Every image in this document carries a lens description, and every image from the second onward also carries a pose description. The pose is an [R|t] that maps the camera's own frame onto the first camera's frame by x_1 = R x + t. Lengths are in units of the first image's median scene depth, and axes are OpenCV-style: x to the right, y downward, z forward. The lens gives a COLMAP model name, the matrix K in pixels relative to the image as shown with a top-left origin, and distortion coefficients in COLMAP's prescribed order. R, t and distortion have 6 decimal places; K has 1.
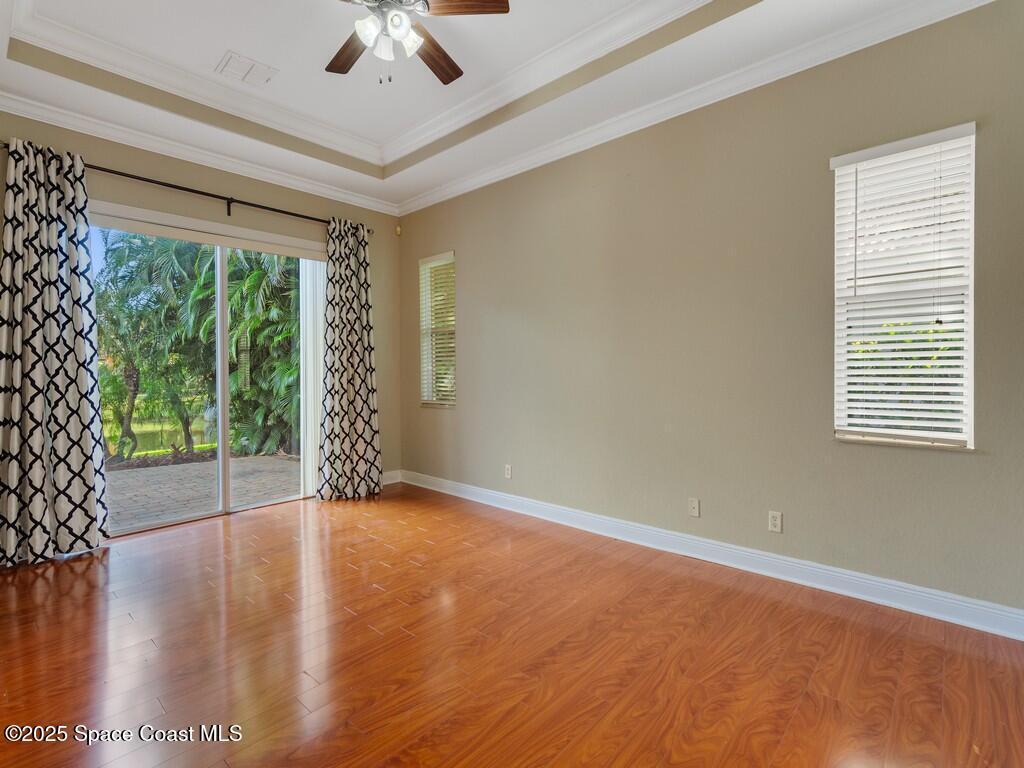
lens RADIAL K [[491.7, 0, 511.6], [0, 491.7, 375.0], [0, 0, 1]] dist [-0.001436, 0.000777]
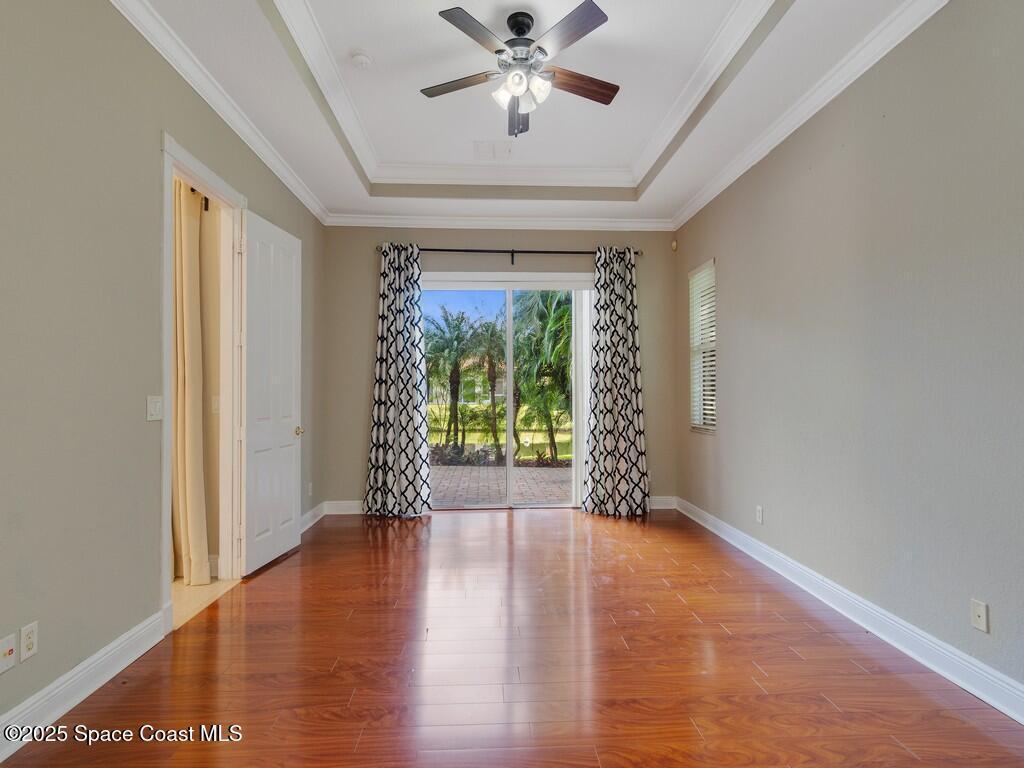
lens RADIAL K [[511.2, 0, 512.0], [0, 511.2, 384.0], [0, 0, 1]] dist [-0.000407, -0.000401]
pose [[0.711247, -0.005380, -0.702922, 0.294196], [-0.010978, 0.999764, -0.018760, -0.001963], [0.702857, 0.021060, 0.711020, 0.089993]]
